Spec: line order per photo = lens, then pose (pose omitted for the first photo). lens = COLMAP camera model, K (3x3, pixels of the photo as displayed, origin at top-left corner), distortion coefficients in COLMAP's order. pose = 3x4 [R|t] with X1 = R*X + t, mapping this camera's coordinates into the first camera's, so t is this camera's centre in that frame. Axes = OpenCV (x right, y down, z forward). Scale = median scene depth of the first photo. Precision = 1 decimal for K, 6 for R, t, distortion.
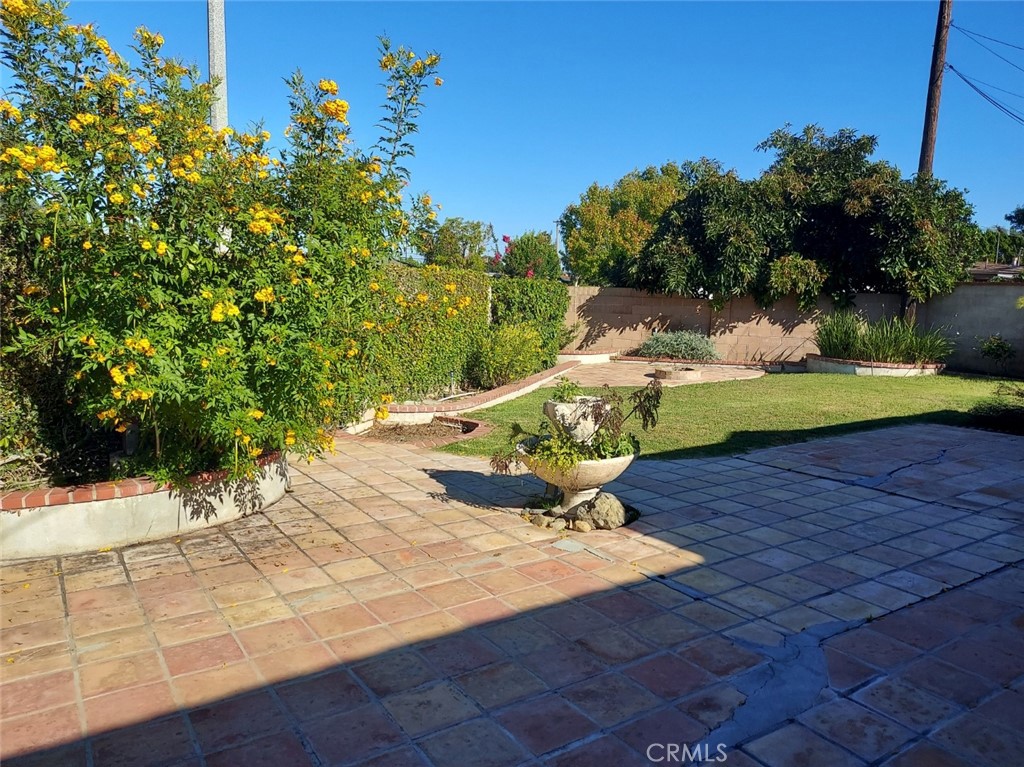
lens RADIAL K [[760.2, 0, 512.5], [0, 760.2, 393.9], [0, 0, 1]] dist [0.042652, -0.003883]
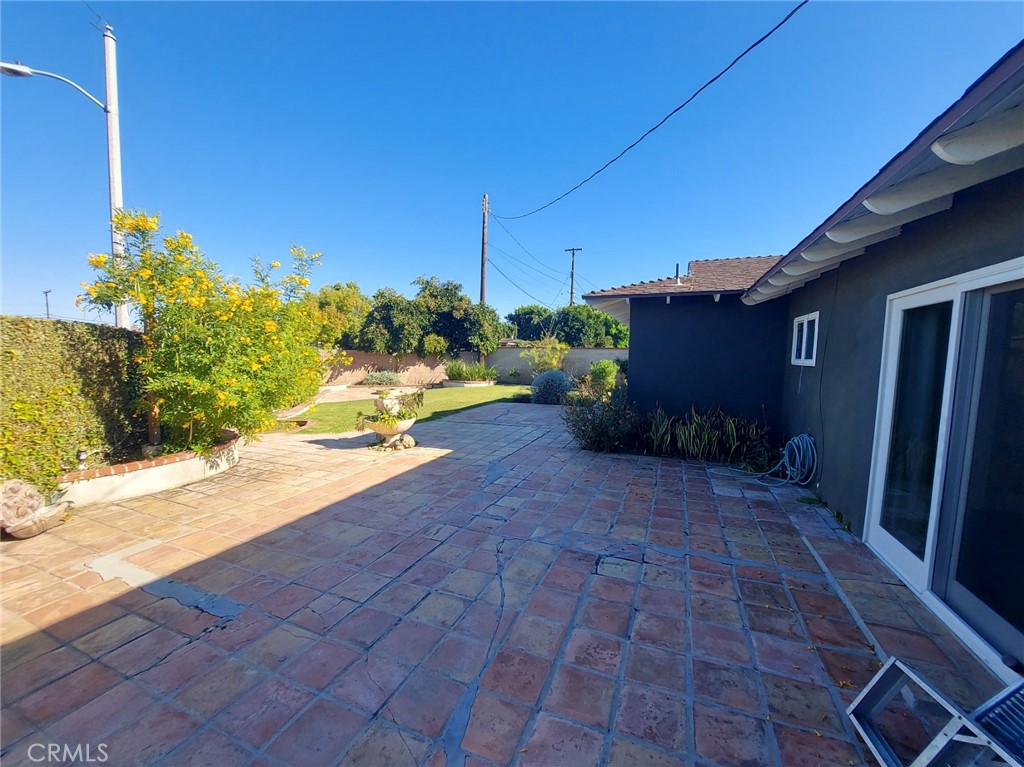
lens RADIAL K [[412.4, 0, 512.0], [0, 412.4, 383.5], [0, 0, 1]] dist [0.000299, -0.000058]
pose [[0.836832, -0.055480, 0.544642, -0.100556], [0.084312, 0.996044, -0.028081, 0.010192], [-0.540929, 0.069418, 0.838199, -0.105703]]
